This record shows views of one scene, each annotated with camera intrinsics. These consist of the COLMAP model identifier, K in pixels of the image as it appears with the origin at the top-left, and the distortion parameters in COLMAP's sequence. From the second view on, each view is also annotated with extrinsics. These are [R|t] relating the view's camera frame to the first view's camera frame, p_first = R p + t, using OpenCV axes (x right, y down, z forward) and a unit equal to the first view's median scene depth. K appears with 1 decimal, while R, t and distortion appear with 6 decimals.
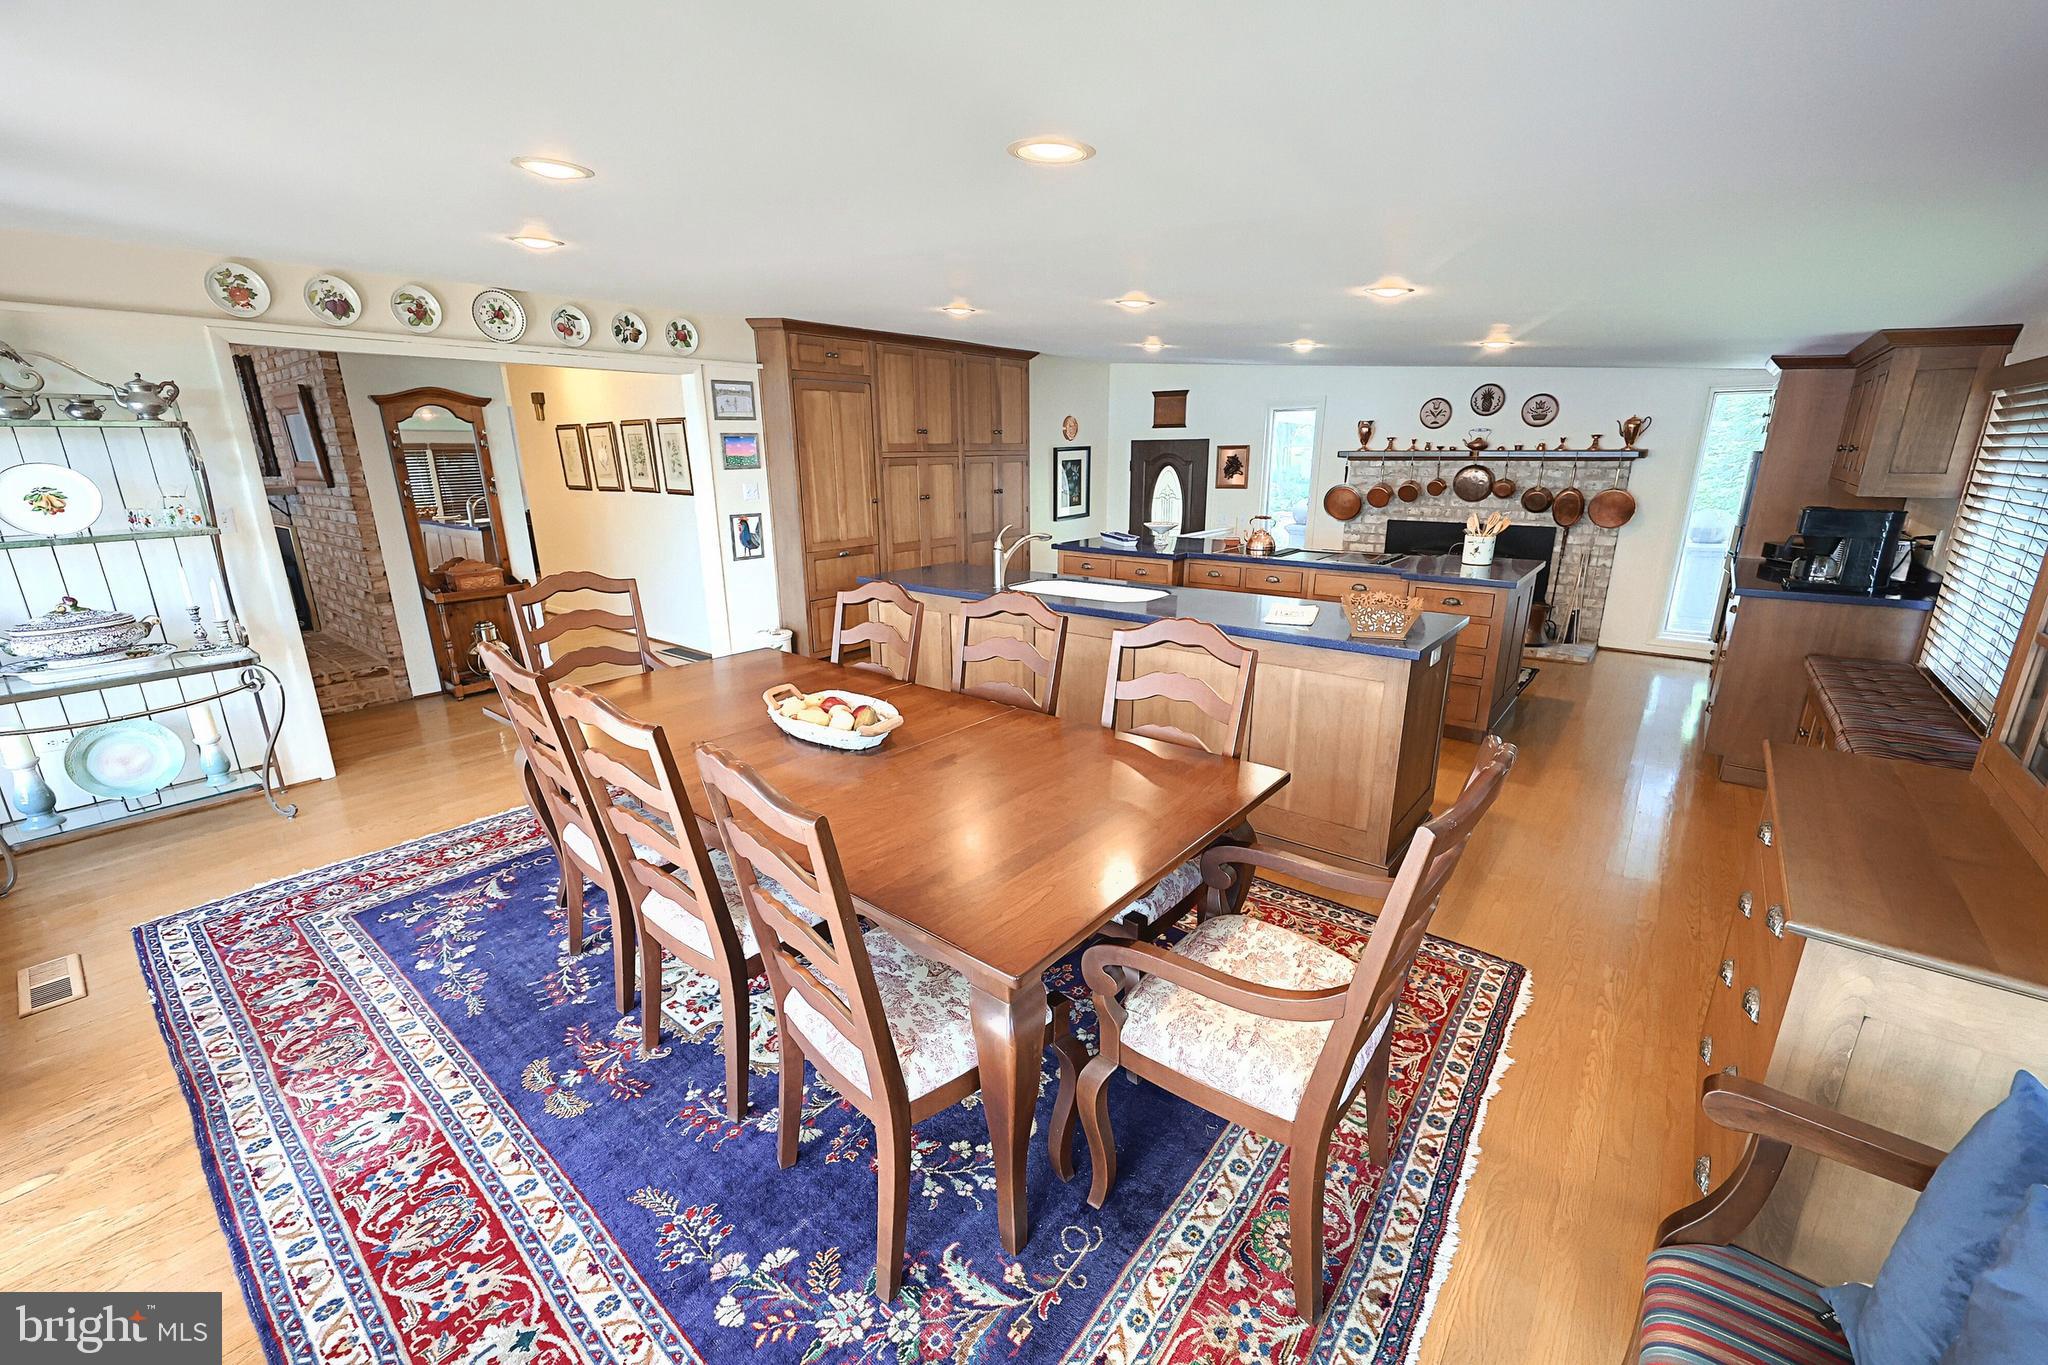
lens RADIAL K [[823.2, 0, 1010.9], [0, 823.2, 686.2], [0, 0, 1]] dist [0.000588, 0.000217]
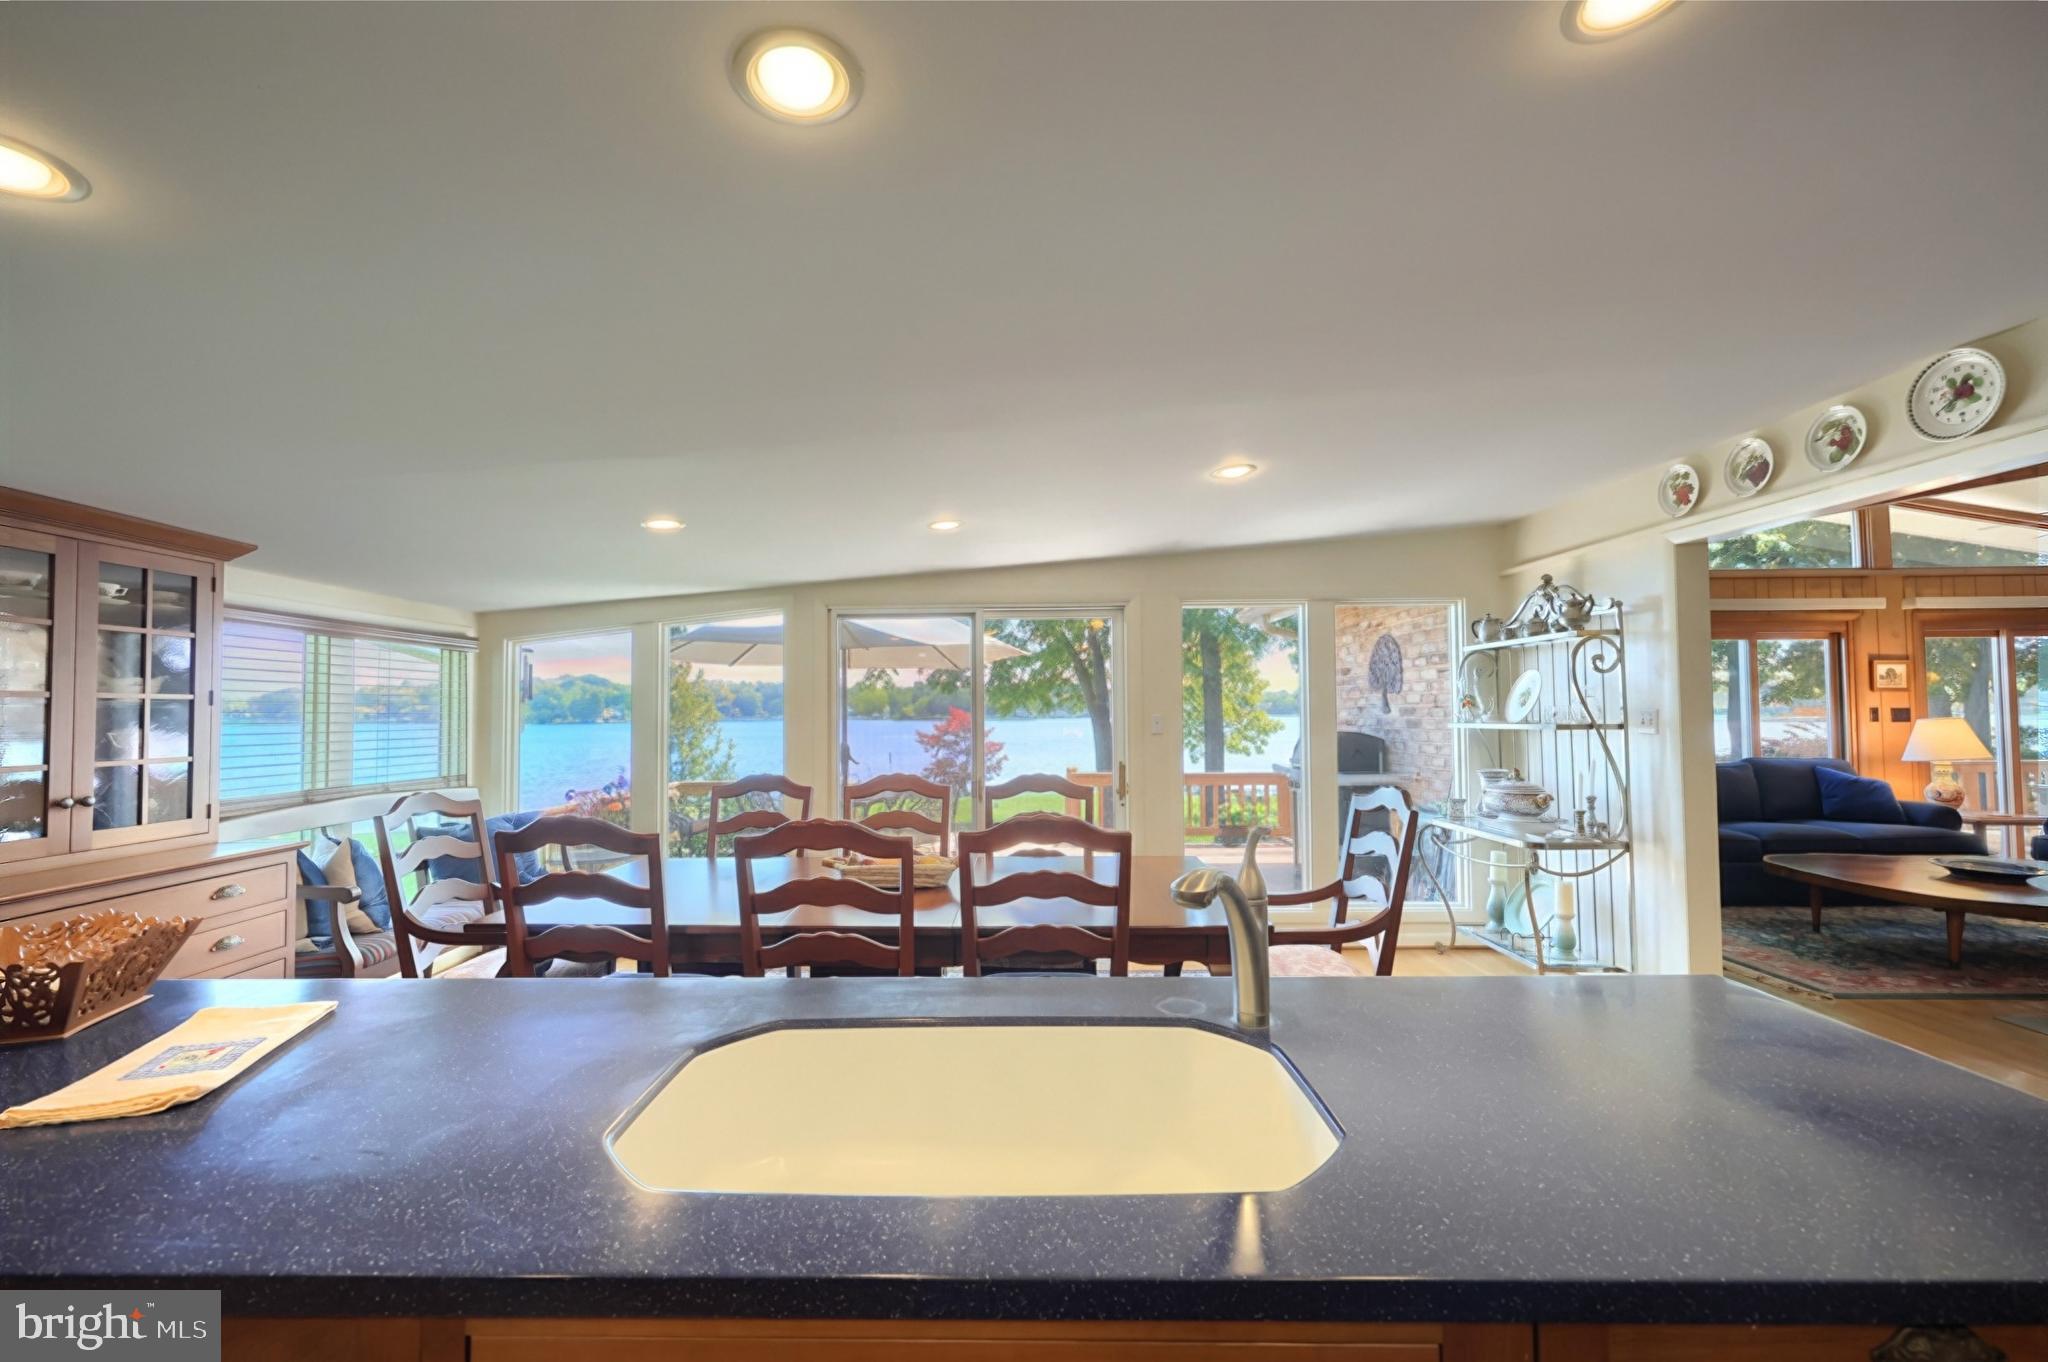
lens RADIAL K [[823.2, 0, 1010.9], [0, 823.2, 684.7], [0, 0, 1]] dist [0.000588, 0.000217]
pose [[-0.780222, -0.004085, -0.625490, 0.196335], [-0.157664, 0.968975, 0.190339, -0.238587], [0.605307, 0.247124, -0.756659, 0.971855]]
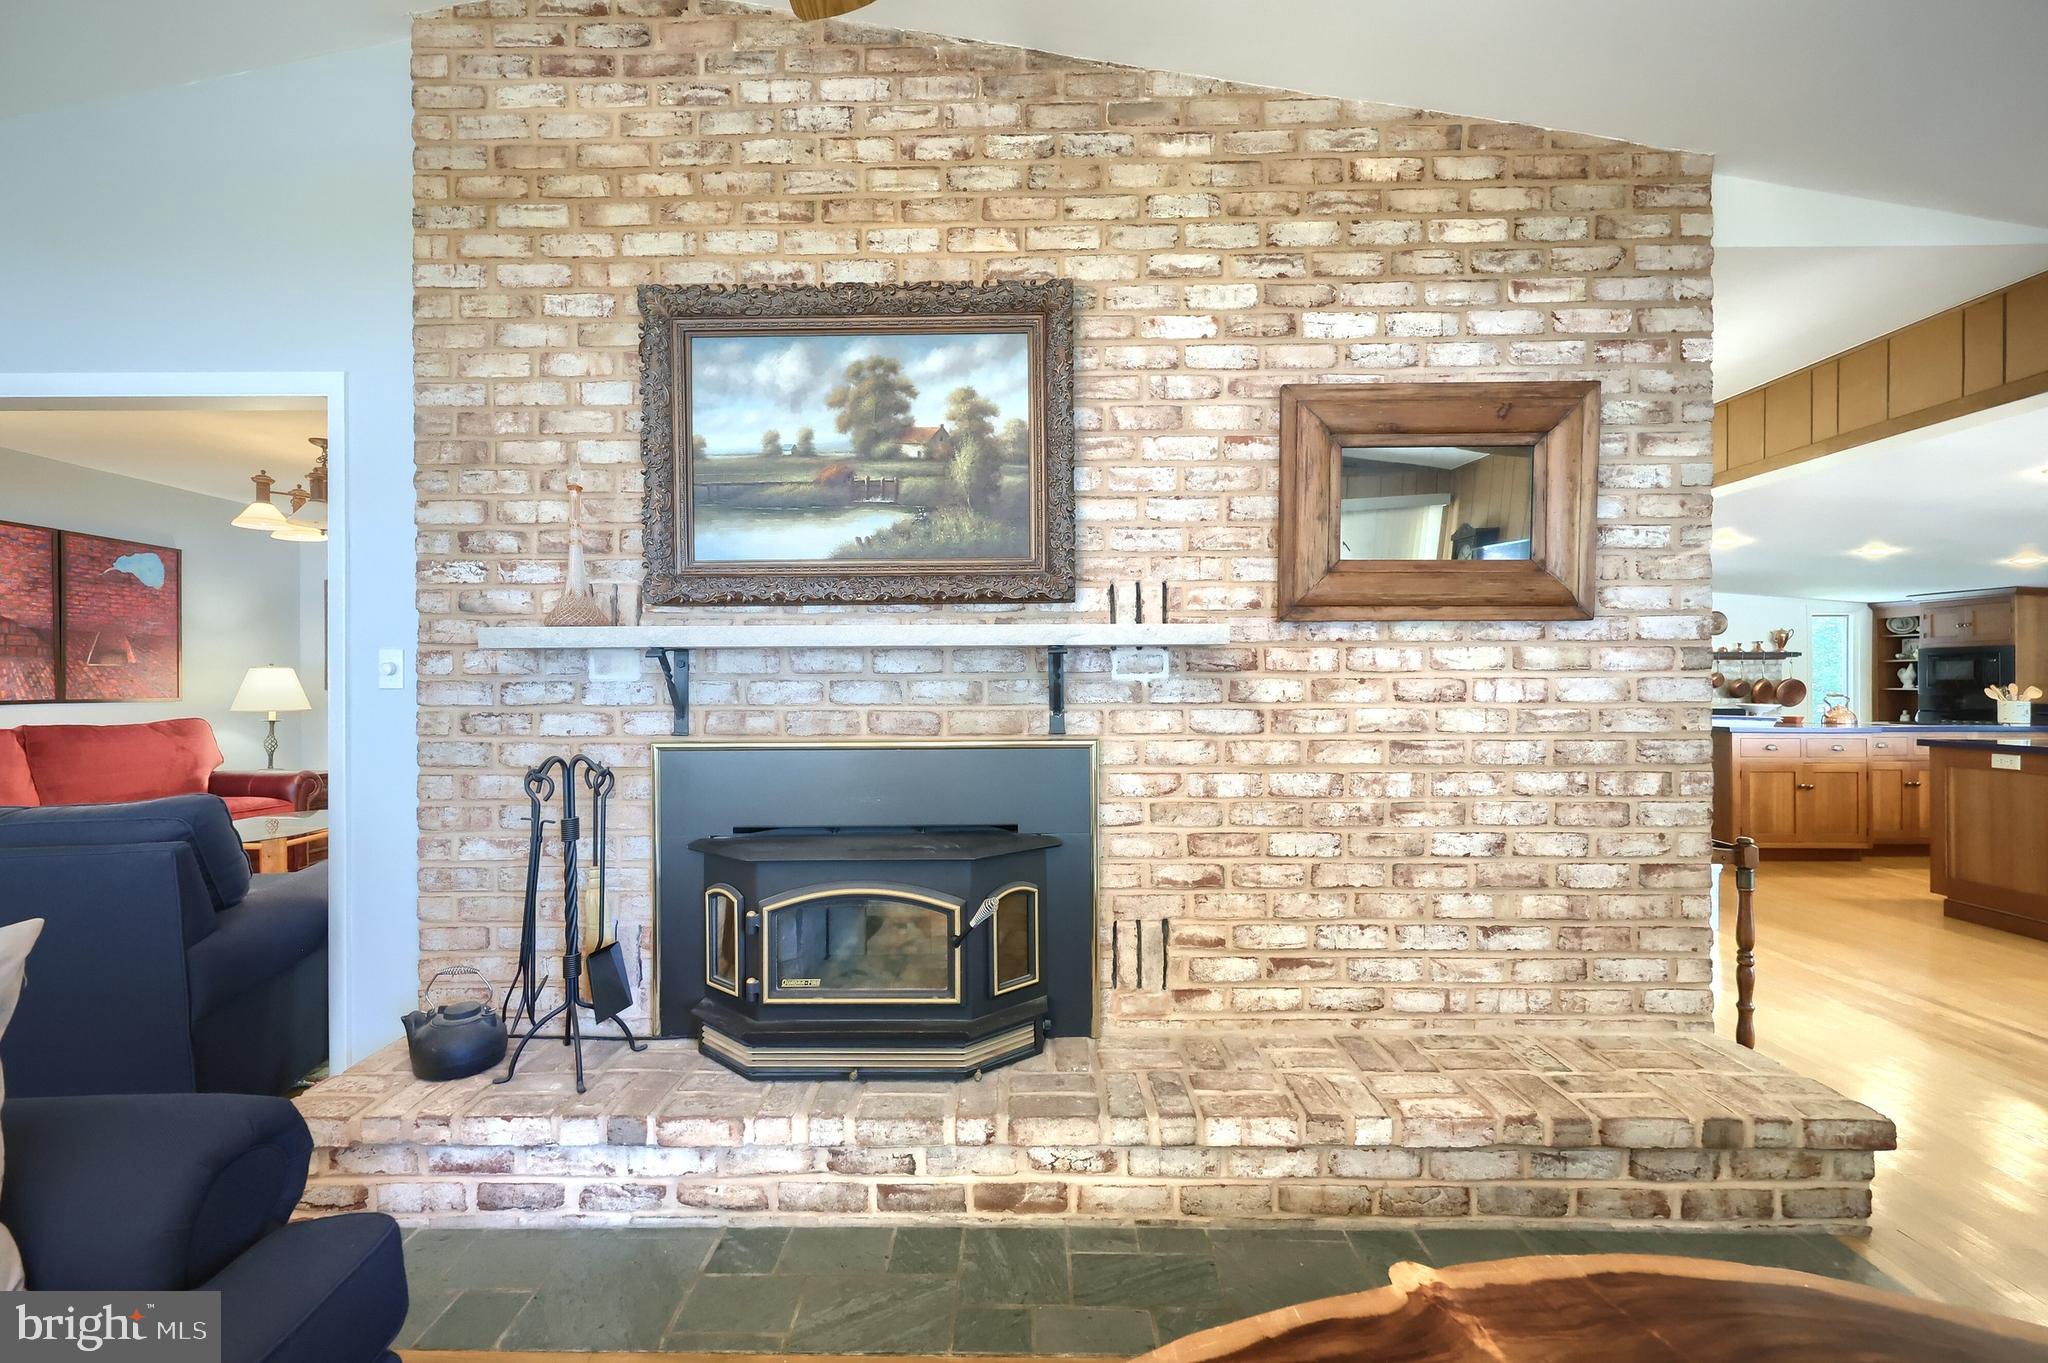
lens RADIAL K [[823.2, 0, 1010.9], [0, 823.2, 685.2], [0, 0, 1]] dist [0.000588, 0.000217]
pose [[0.785443, 0.004859, 0.618915, -1.412550], [0.167776, 0.960858, -0.220462, -0.181360], [-0.595760, 0.277000, 0.753884, 0.929693]]
